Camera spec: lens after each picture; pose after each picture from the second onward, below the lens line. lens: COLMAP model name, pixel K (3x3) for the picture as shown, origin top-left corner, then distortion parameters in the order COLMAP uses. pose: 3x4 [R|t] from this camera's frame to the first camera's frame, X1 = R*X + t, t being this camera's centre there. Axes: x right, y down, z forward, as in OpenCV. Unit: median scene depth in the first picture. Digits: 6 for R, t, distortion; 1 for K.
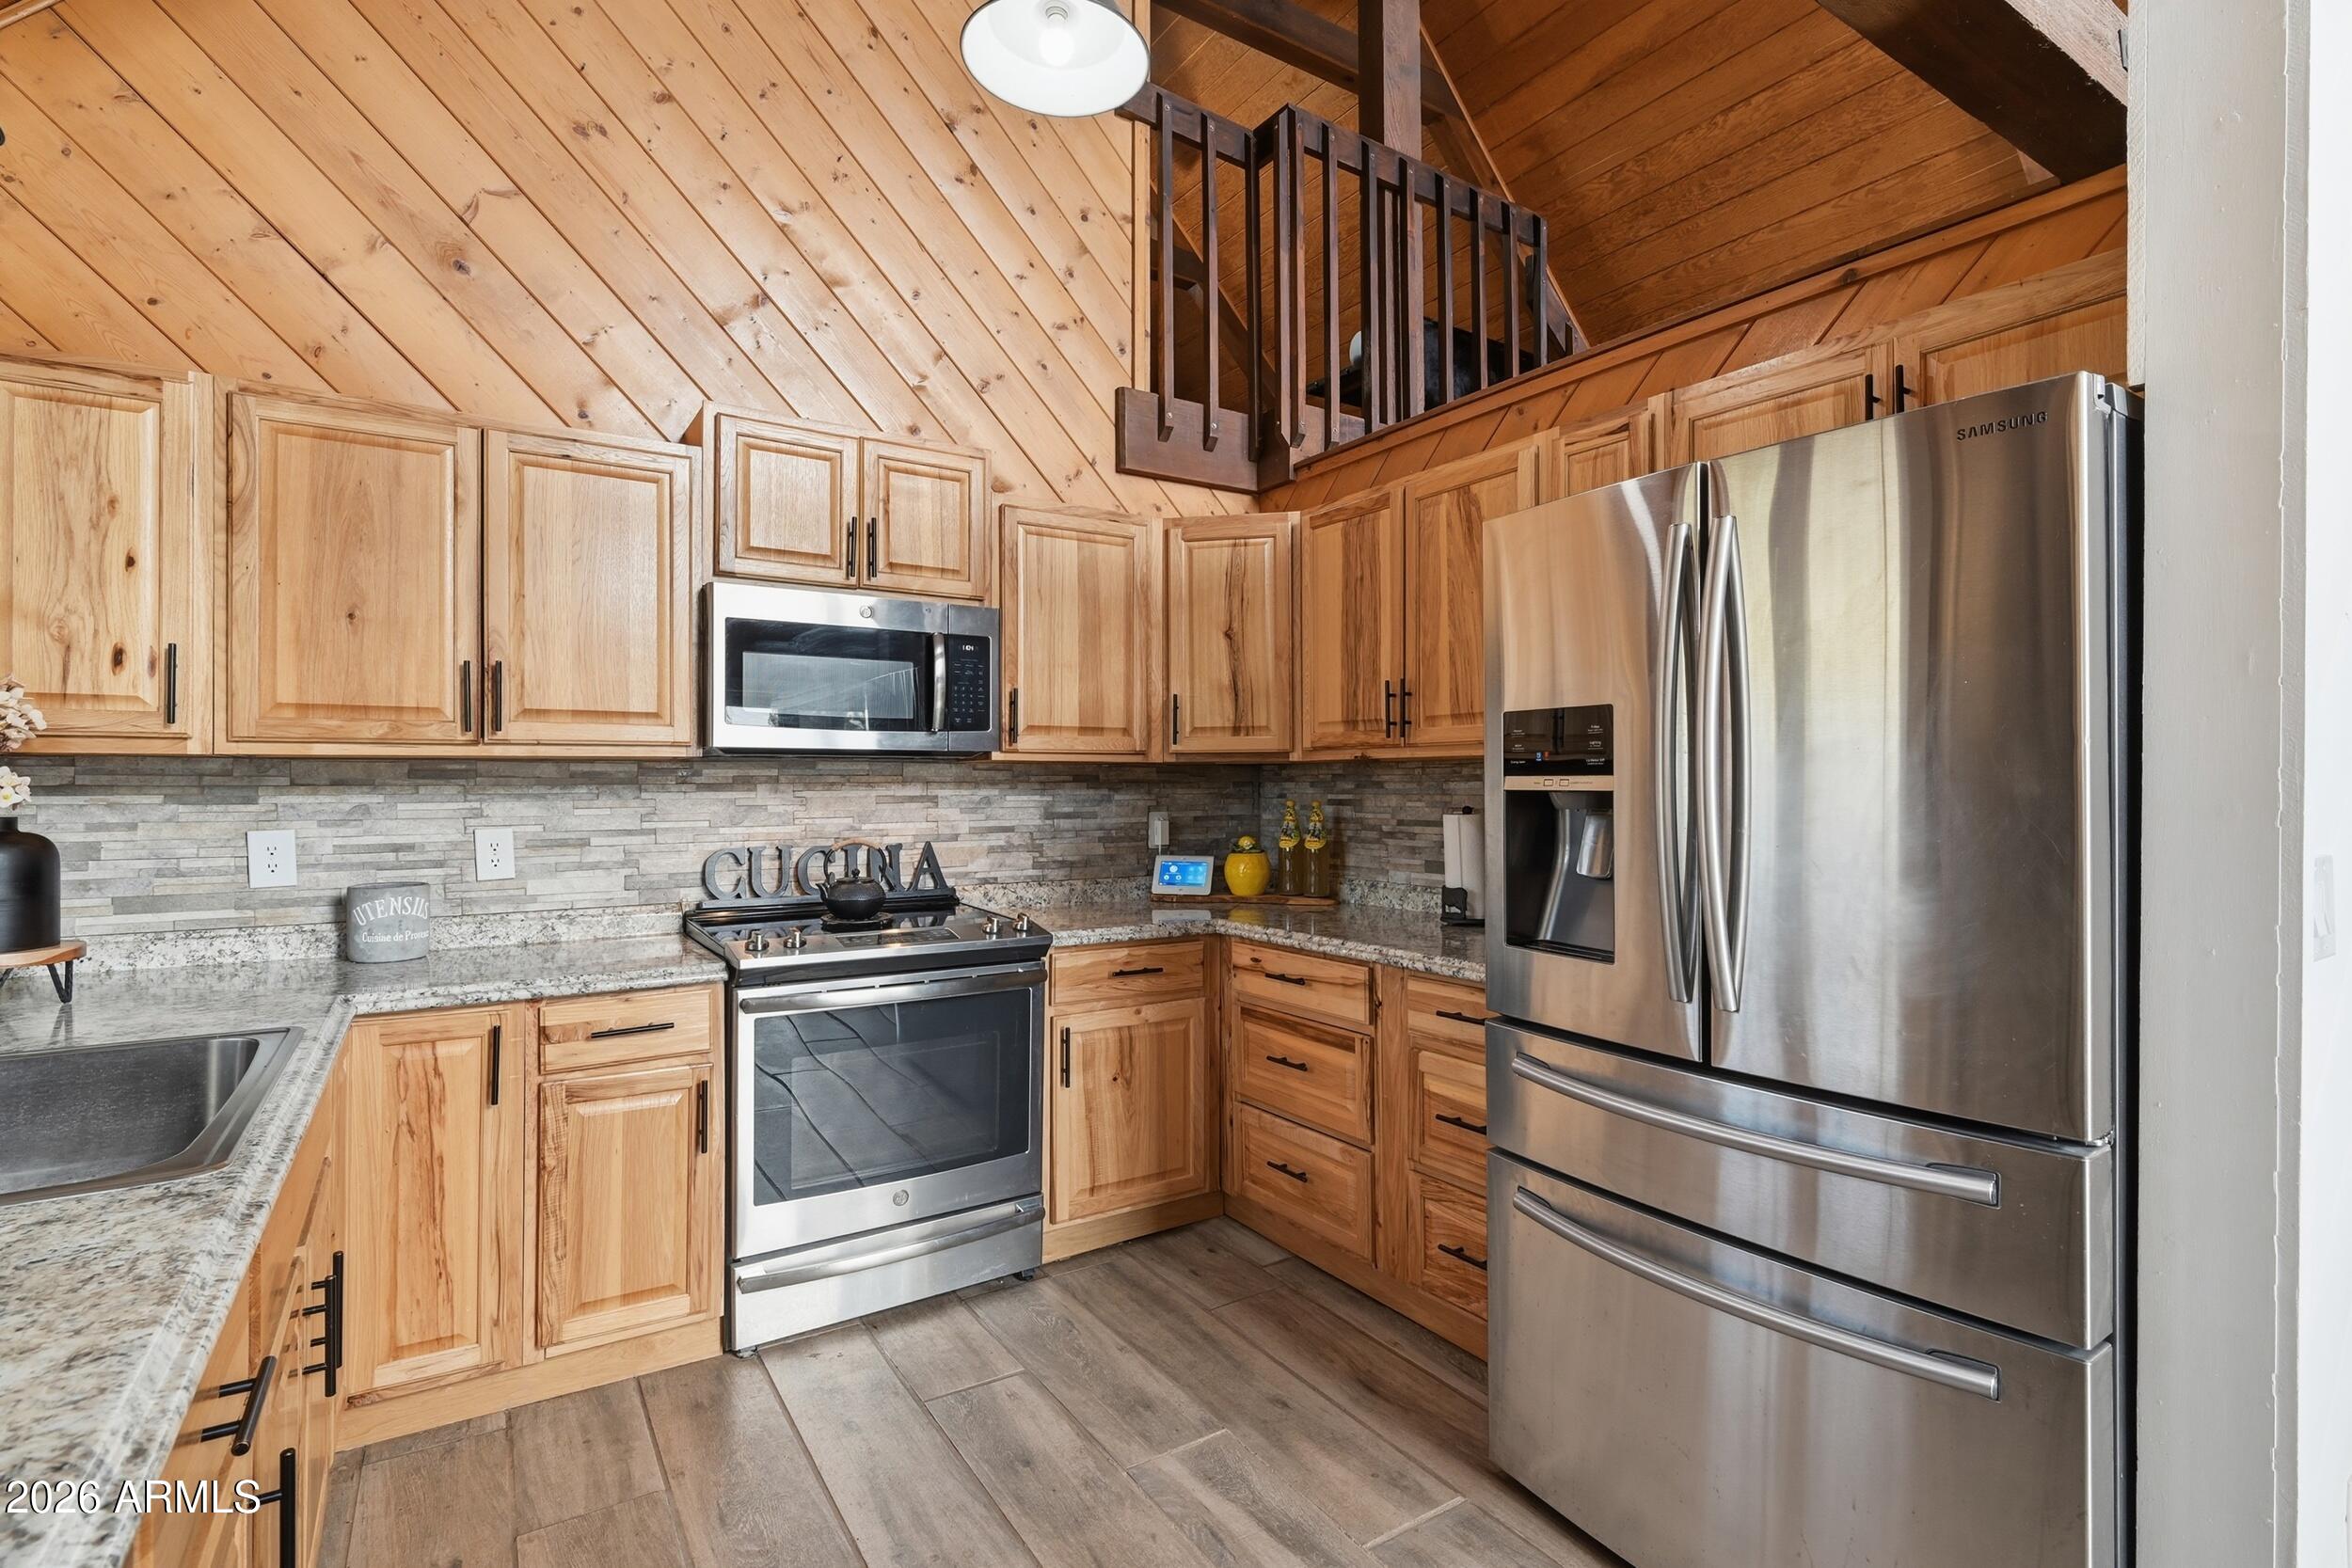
lens RADIAL K [[1145.4, 0, 1180.6], [0, 1145.4, 780.7], [0, 0, 1]] dist [0.000516, 0.000049]
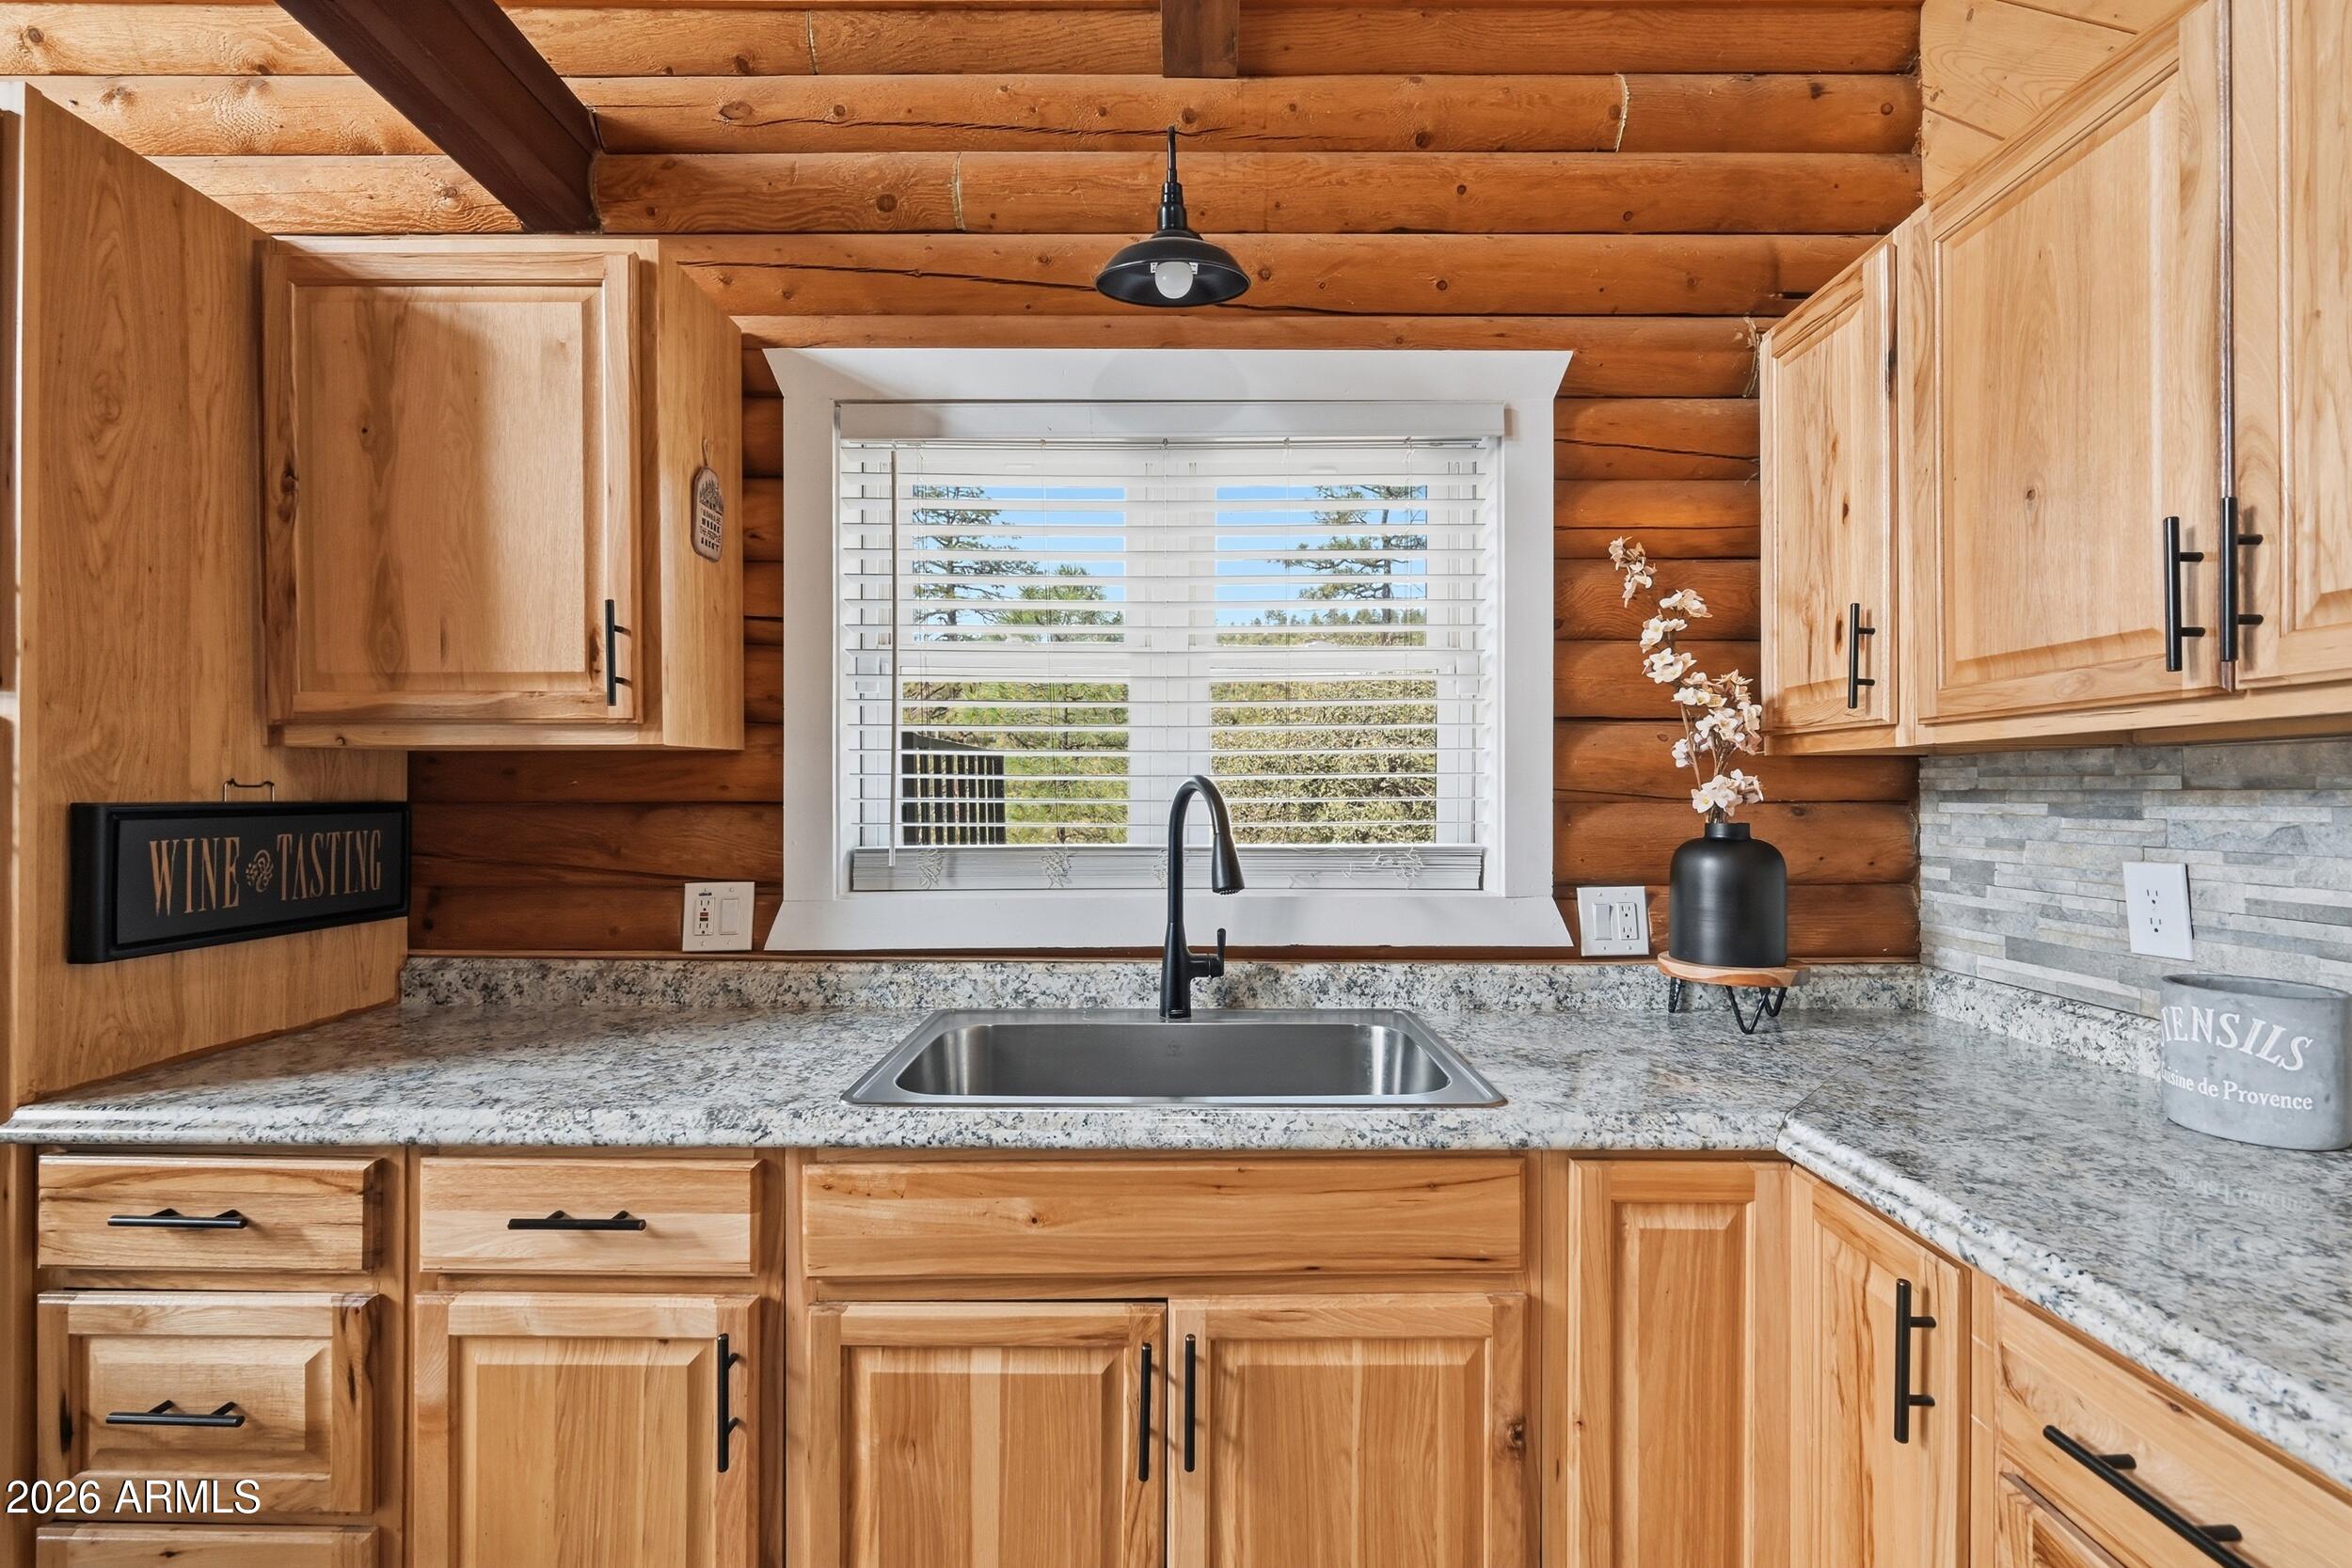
lens RADIAL K [[1005.6, 0, 1178.0], [0, 1005.6, 795.4], [0, 0, 1]] dist [0.001411, 0.000258]
pose [[-0.540615, 0.001228, -0.841269, -0.063467], [0.002359, 0.999997, -0.000056, 0.006317], [0.841267, -0.002015, -0.540616, 0.874718]]
